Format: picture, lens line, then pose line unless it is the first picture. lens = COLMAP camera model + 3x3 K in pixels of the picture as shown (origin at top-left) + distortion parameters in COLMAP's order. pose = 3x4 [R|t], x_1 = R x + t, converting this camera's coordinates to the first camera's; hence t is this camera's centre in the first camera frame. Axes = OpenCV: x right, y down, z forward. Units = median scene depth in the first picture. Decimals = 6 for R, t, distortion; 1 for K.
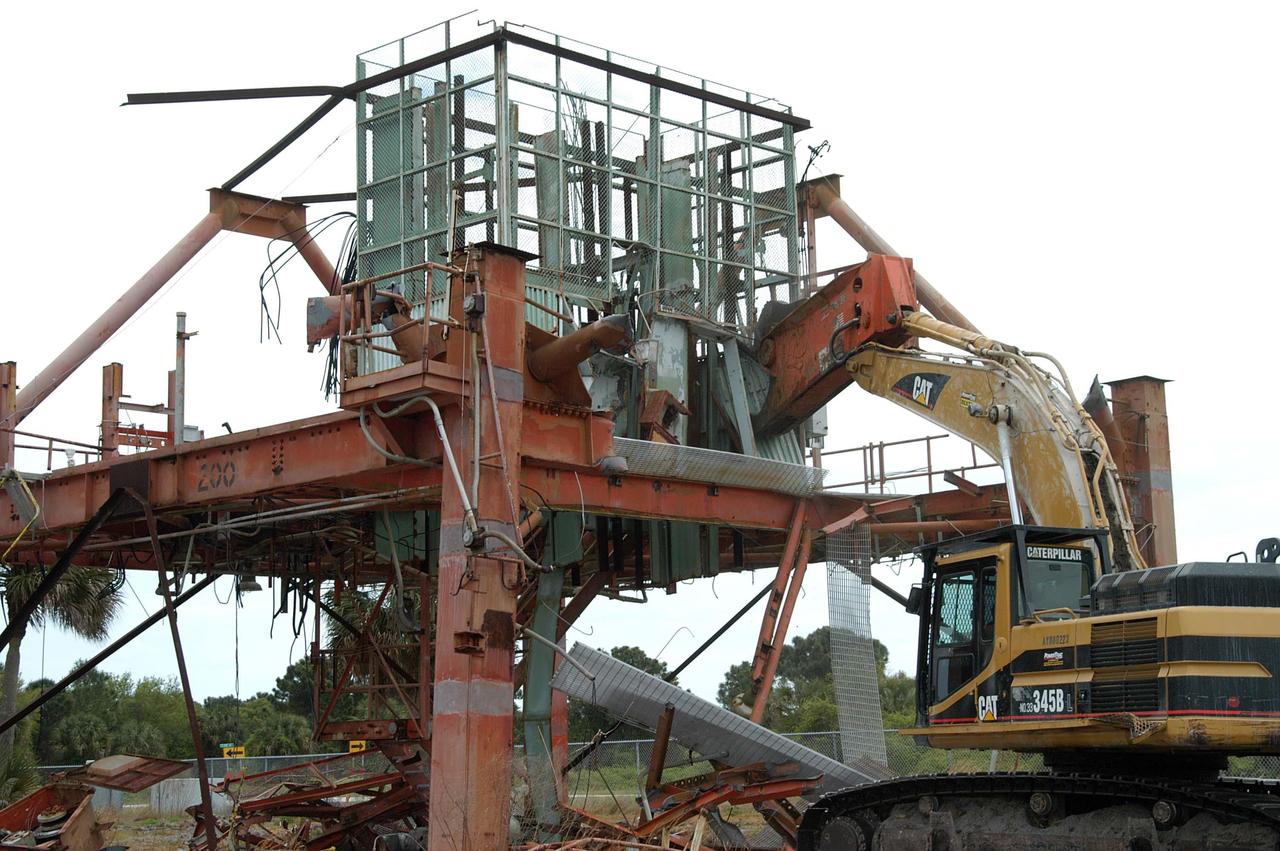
lens RADIAL K [[2181.8, 0, 640.0], [0, 2181.8, 425.5], [0, 0, 1]] dist [0.103245, 0.081334]
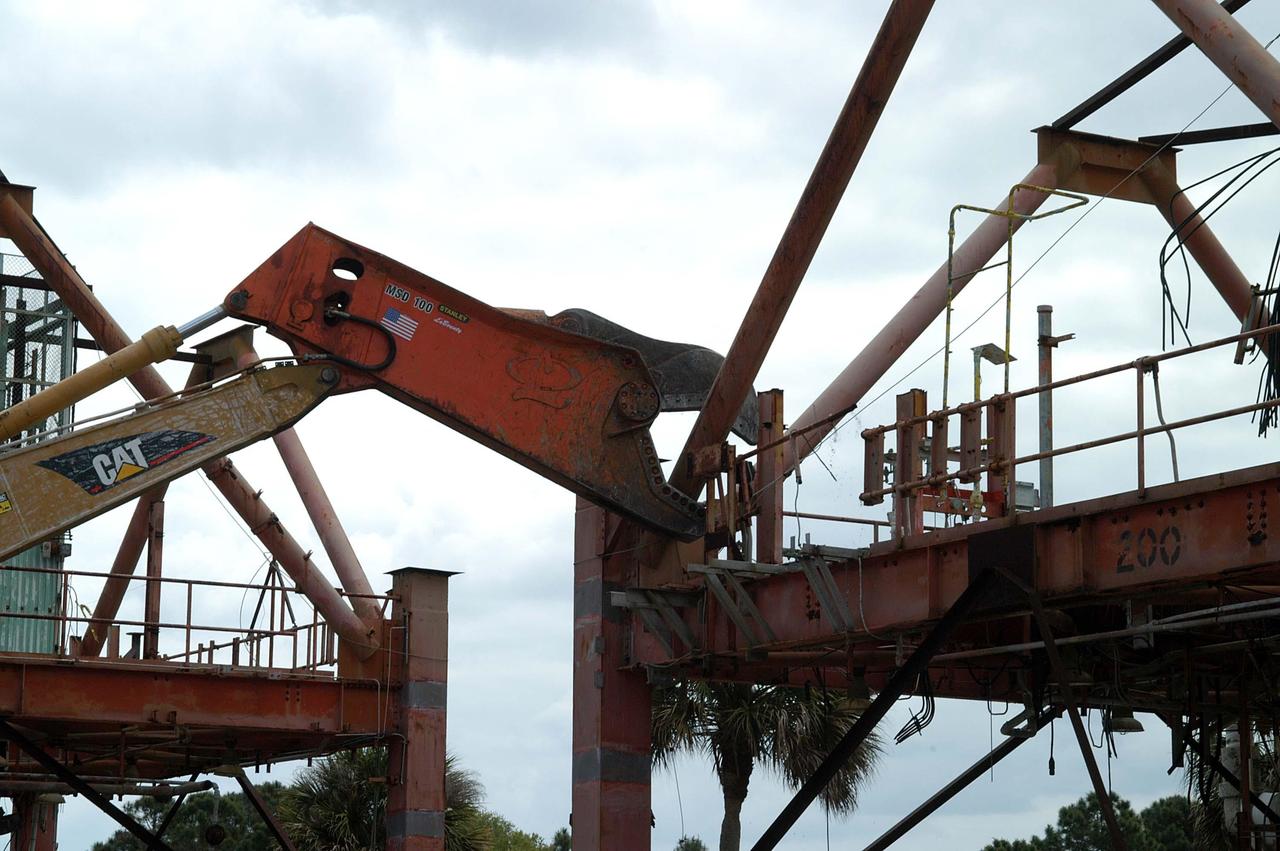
lens RADIAL K [[3135.5, 0, 640.0], [0, 3135.5, 425.5], [0, 0, 1]] dist [0.269670, 0.051892]
pose [[0.969622, -0.016565, -0.244046, -0.103368], [0.010022, 0.999557, -0.028028, 0.010601], [0.244402, 0.024731, 0.969359, 0.051285]]
